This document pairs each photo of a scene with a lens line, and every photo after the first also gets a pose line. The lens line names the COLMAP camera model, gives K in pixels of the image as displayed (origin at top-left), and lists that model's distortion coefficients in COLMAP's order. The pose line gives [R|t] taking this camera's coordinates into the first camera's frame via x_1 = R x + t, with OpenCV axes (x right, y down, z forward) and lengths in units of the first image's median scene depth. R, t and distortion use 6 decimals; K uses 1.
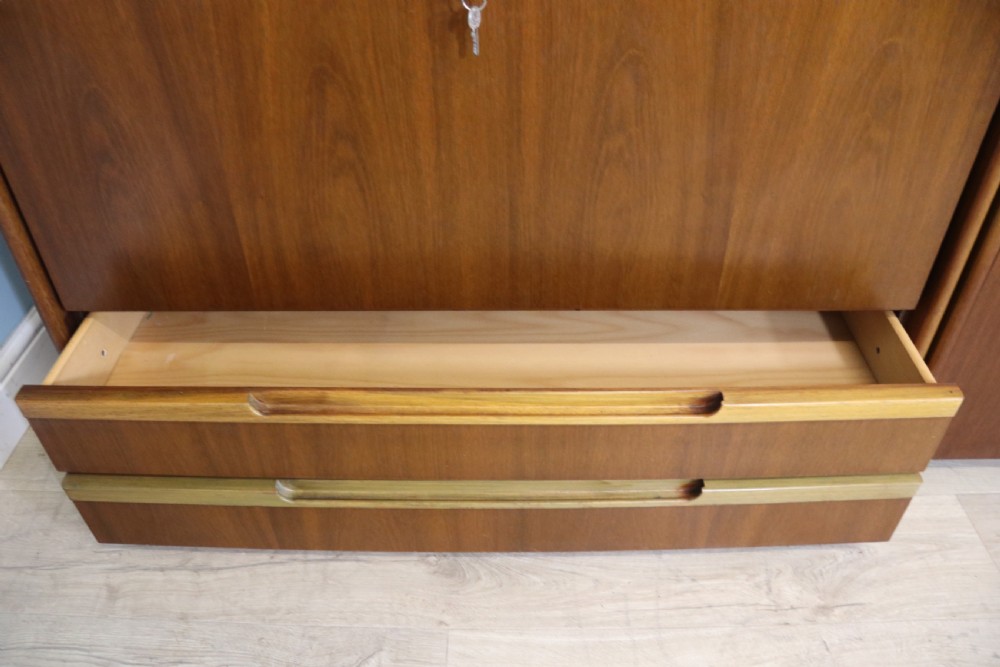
lens RADIAL K [[769.3, 0, 491.5], [0, 769.3, 338.9], [0, 0, 1]] dist [-0.178000, 0.097574]
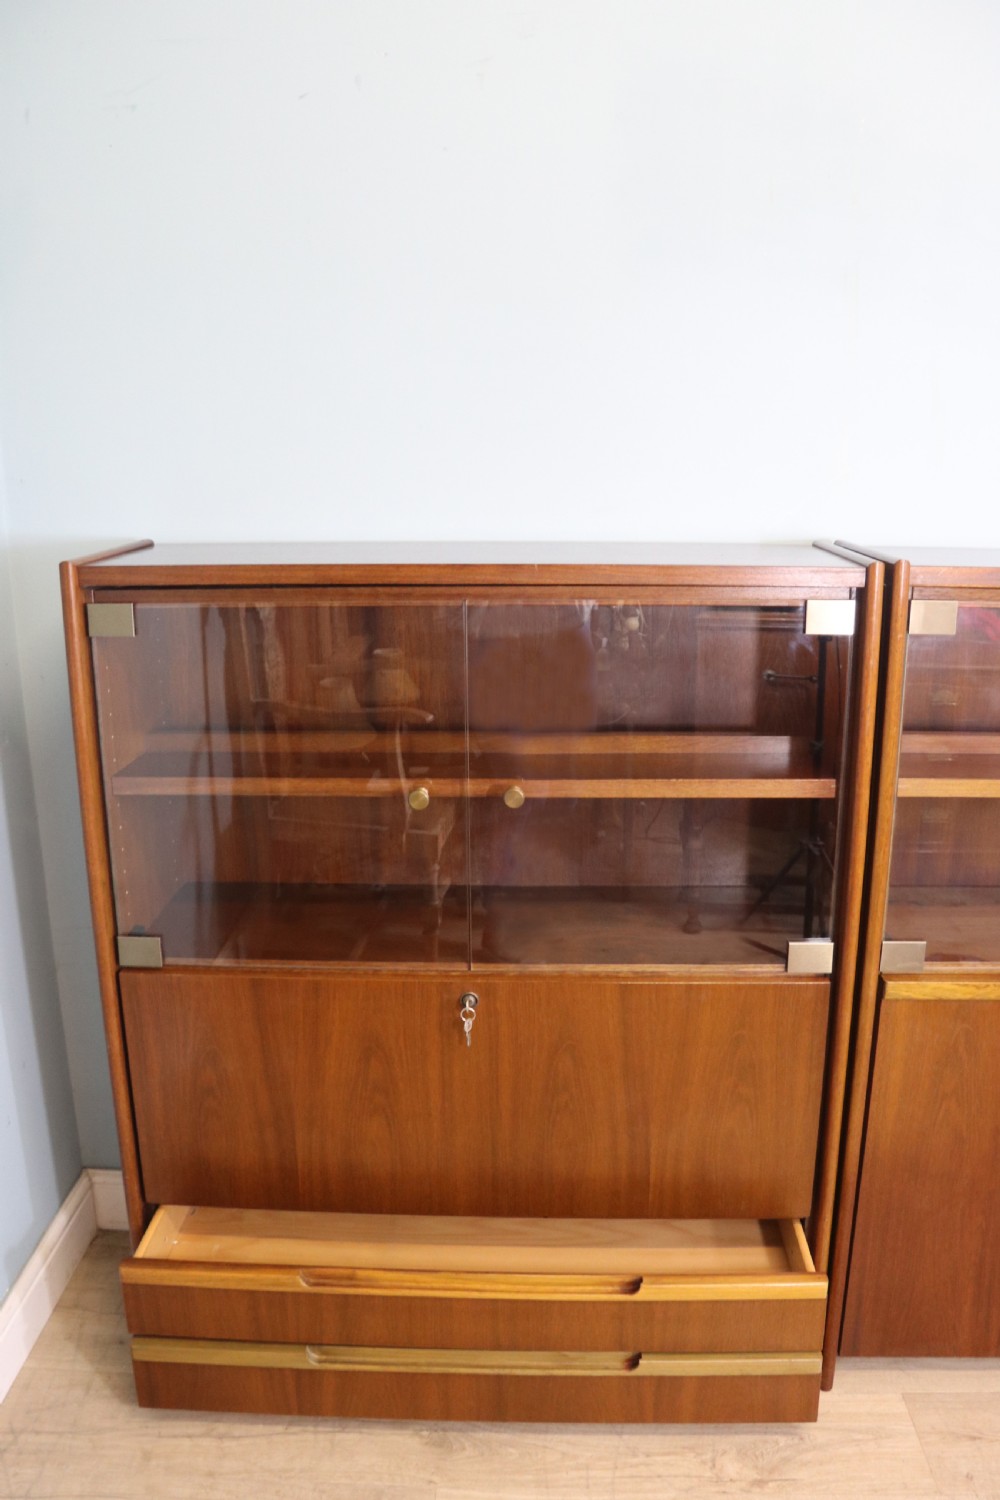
lens RADIAL K [[1224.1, 0, 500.0], [0, 1224.1, 750.0], [0, 0, 1]] dist [-0.180252, 0.120509]
pose [[0.999617, 0.013538, -0.024138, 0.072993], [-0.022493, 0.905573, -0.423593, 0.104005], [0.016124, 0.423974, 0.905531, -1.177297]]
